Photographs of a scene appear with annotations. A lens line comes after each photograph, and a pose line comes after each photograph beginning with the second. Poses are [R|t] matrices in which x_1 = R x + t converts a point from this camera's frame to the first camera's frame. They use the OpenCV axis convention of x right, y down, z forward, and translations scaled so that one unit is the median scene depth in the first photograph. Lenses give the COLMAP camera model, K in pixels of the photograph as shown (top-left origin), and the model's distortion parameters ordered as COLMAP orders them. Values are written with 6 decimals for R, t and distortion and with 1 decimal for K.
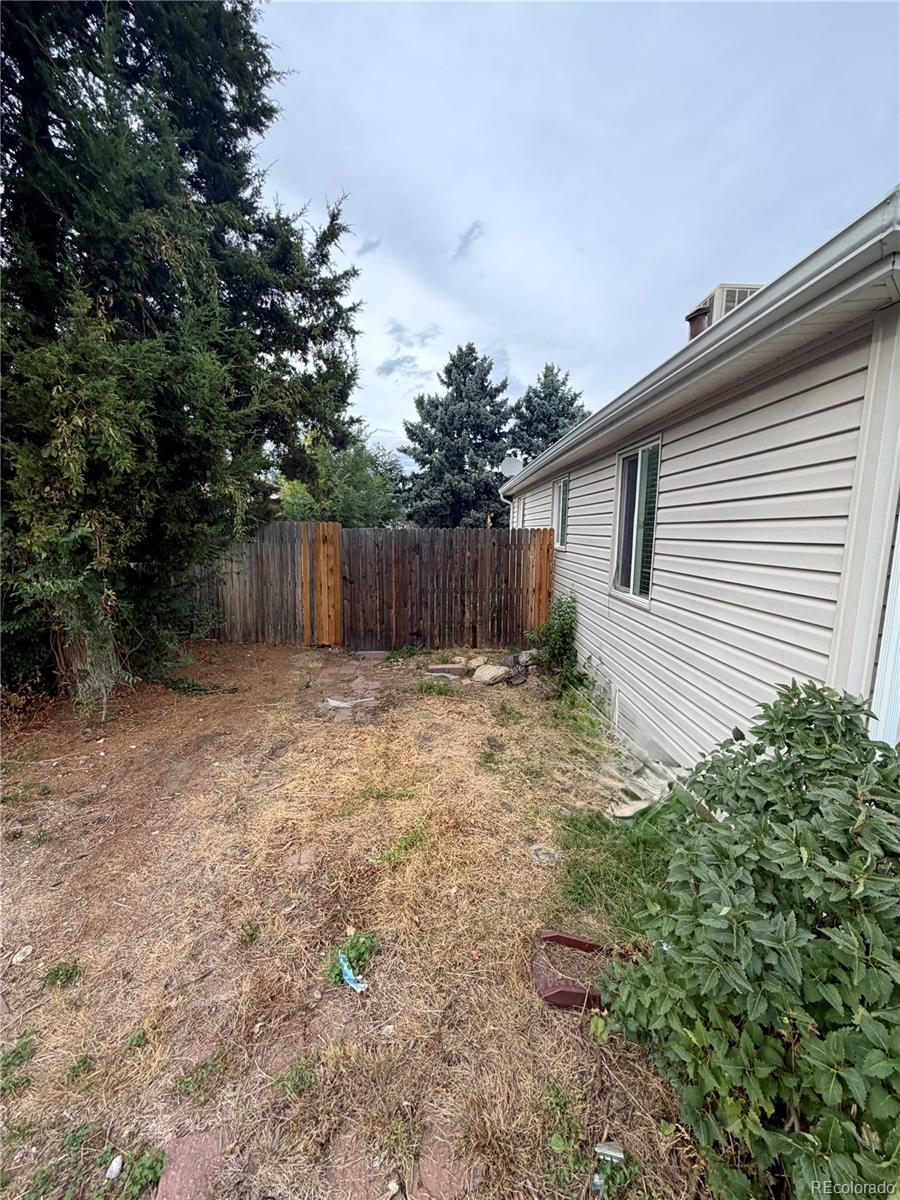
lens RADIAL K [[477.5, 0, 449.6], [0, 477.5, 594.4], [0, 0, 1]] dist [0.001863, 0.000163]
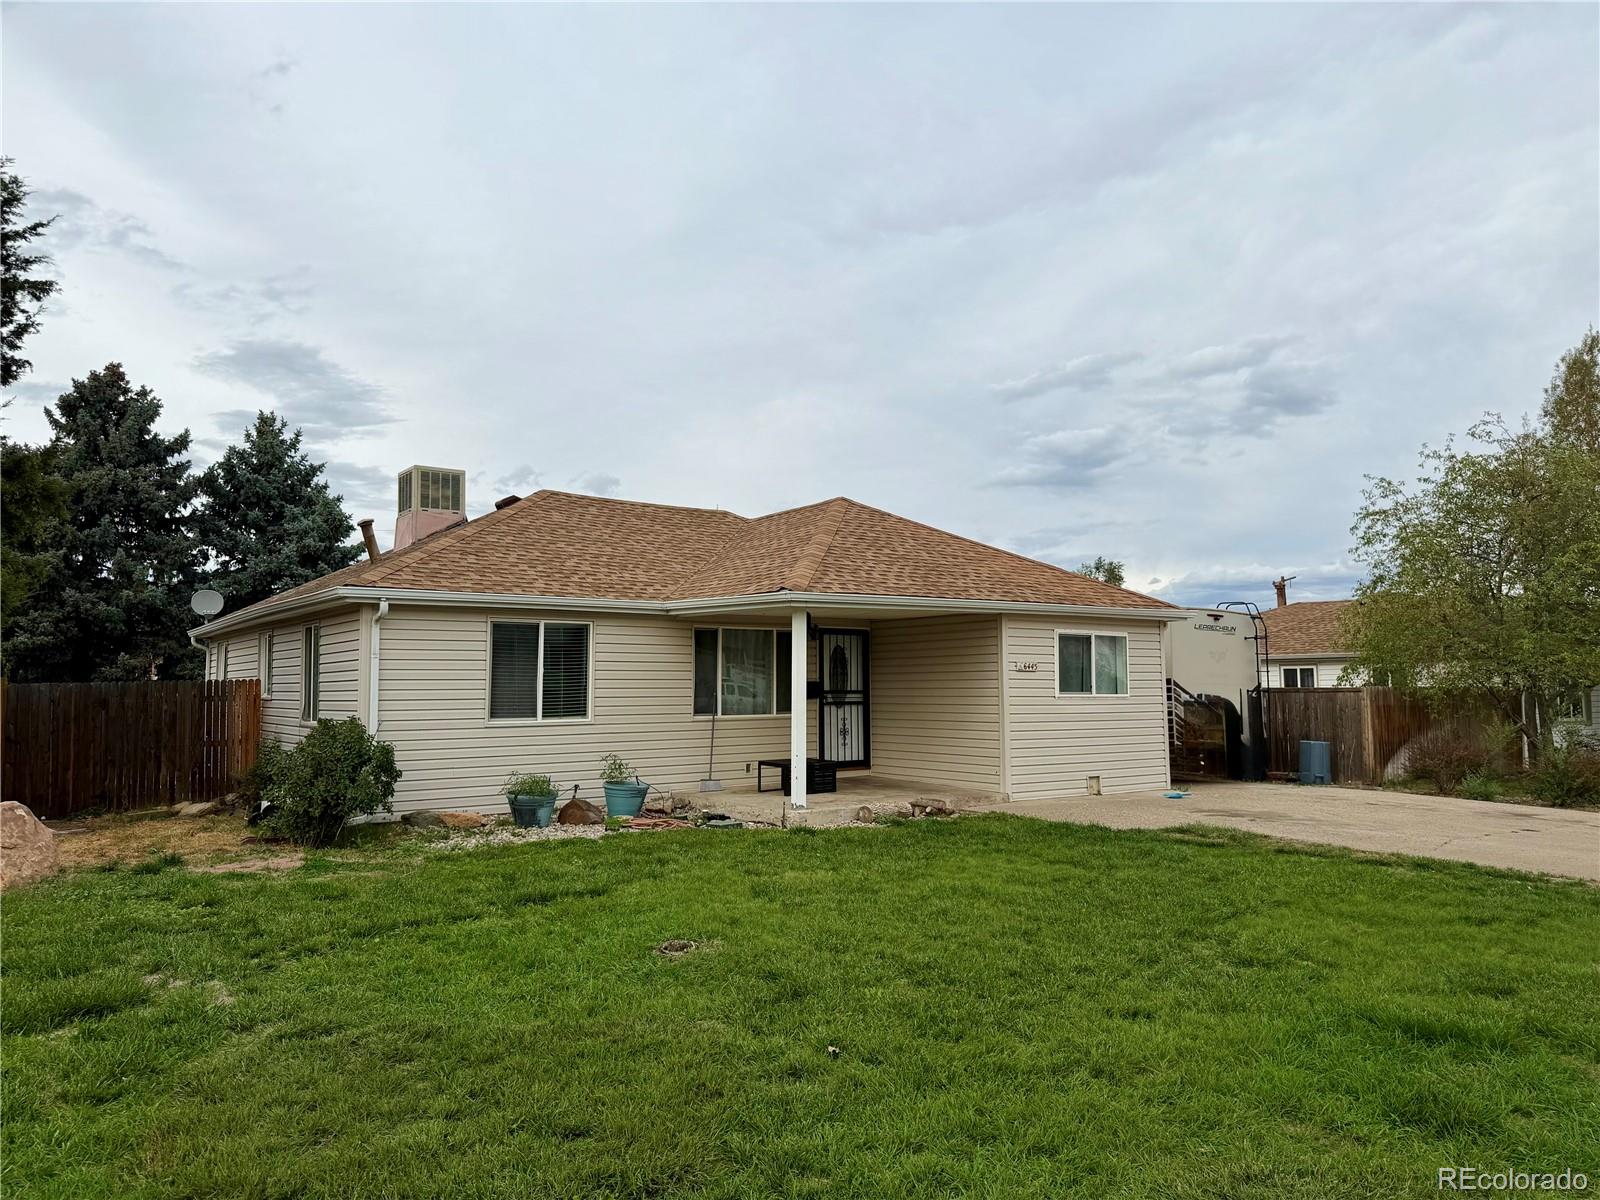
lens RADIAL K [[1148.6, 0, 802.7], [0, 1148.6, 603.8], [0, 0, 1]] dist [0.009214, 0.003811]
pose [[0.813804, 0.015984, 0.580919, -0.090111], [0.103189, 0.979763, -0.171514, 0.081823], [-0.571904, 0.199524, 0.795686, -0.549839]]
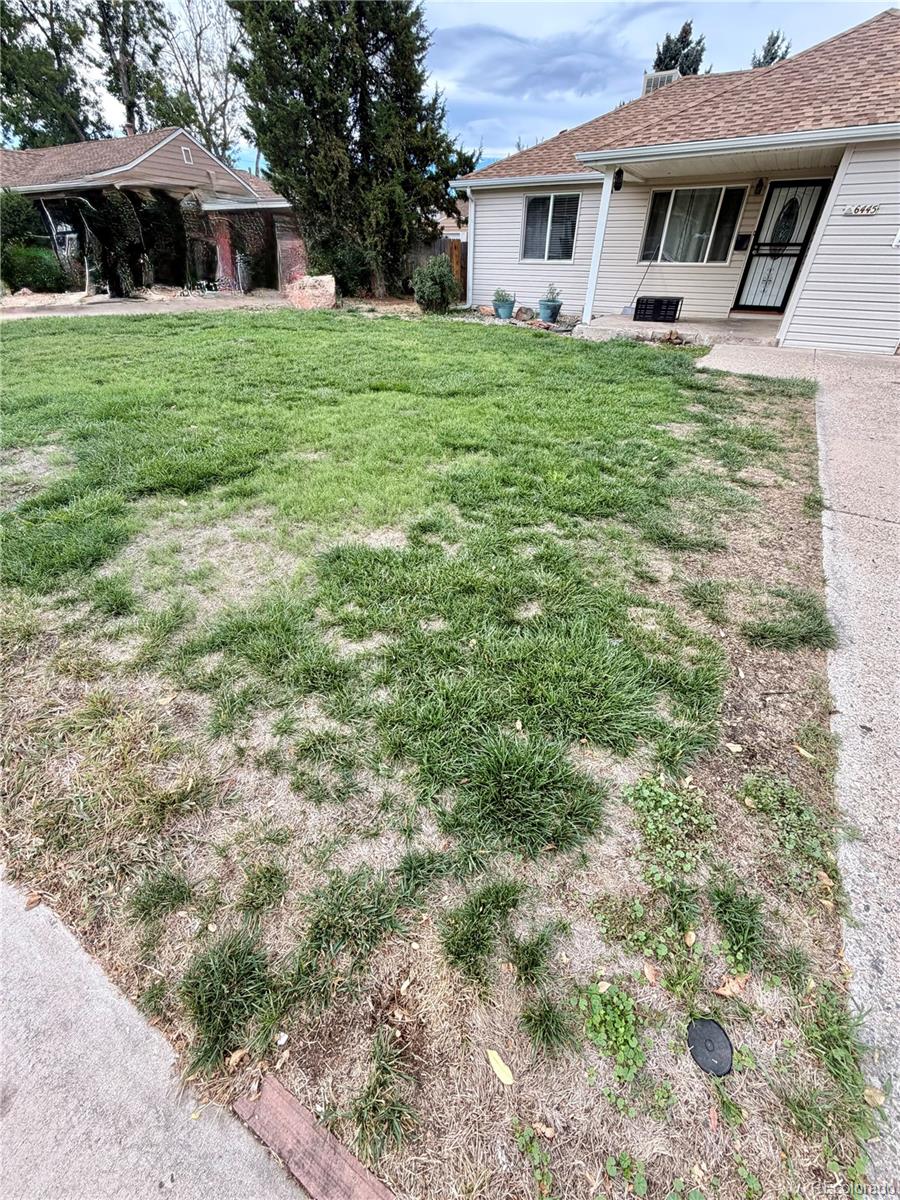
lens RADIAL K [[477.5, 0, 450.1], [0, 477.5, 595.4], [0, 0, 1]] dist [0.001863, 0.000163]
pose [[0.856500, 0.287776, -0.428477, 0.425311], [-0.062069, 0.881548, 0.467997, 0.104281], [0.512401, -0.374244, 0.772908, -0.526737]]
